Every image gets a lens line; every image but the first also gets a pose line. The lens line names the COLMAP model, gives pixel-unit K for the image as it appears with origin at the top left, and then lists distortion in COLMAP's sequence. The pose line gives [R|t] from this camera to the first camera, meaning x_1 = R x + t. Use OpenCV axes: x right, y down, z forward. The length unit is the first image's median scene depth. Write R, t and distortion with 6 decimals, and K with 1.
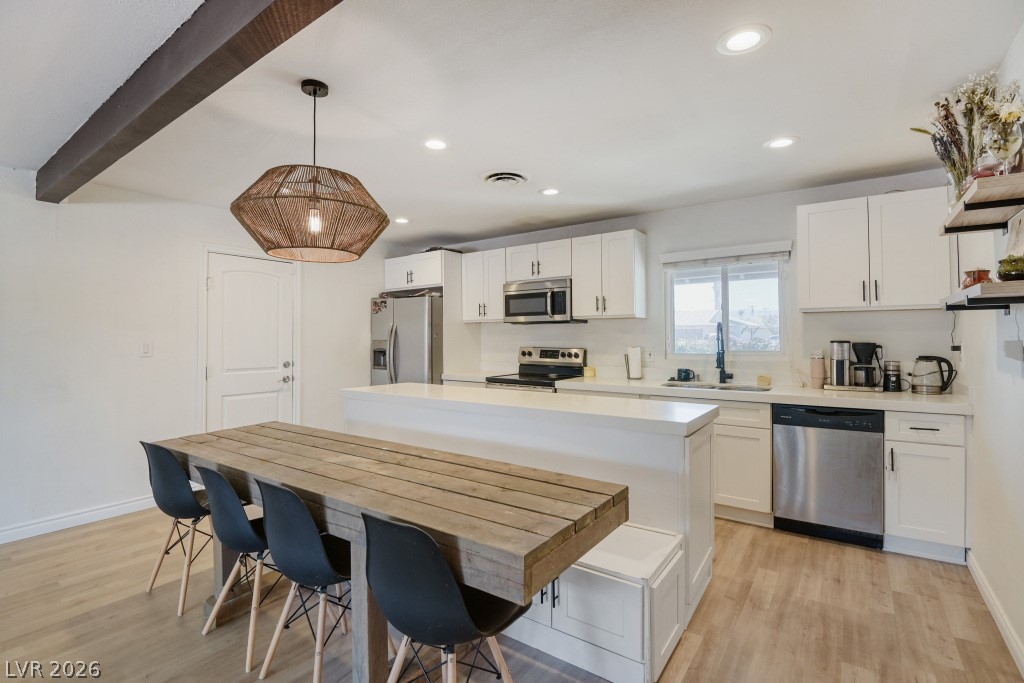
lens RADIAL K [[468.8, 0, 514.8], [0, 468.8, 335.1], [0, 0, 1]] dist [-0.011329, -0.011446]
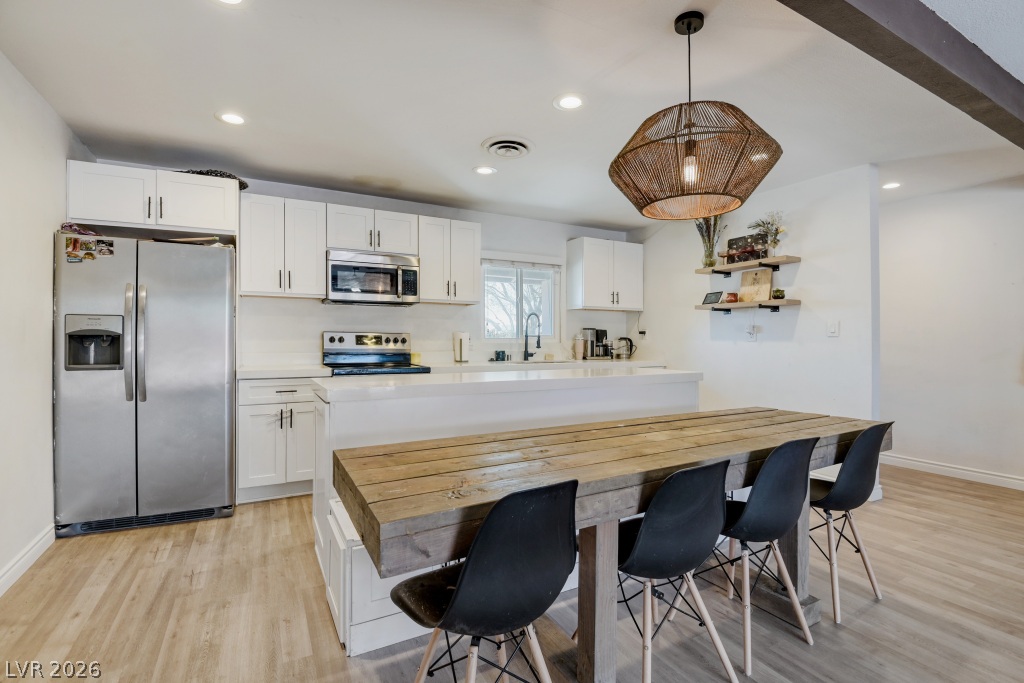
lens RADIAL K [[468.8, 0, 520.7], [0, 468.8, 322.6], [0, 0, 1]] dist [-0.011329, -0.011446]
pose [[0.423030, 0.029942, 0.905621, -0.668465], [-0.015357, 0.999547, -0.025873, 0.030535], [-0.905986, -0.002962, 0.423298, 0.439913]]
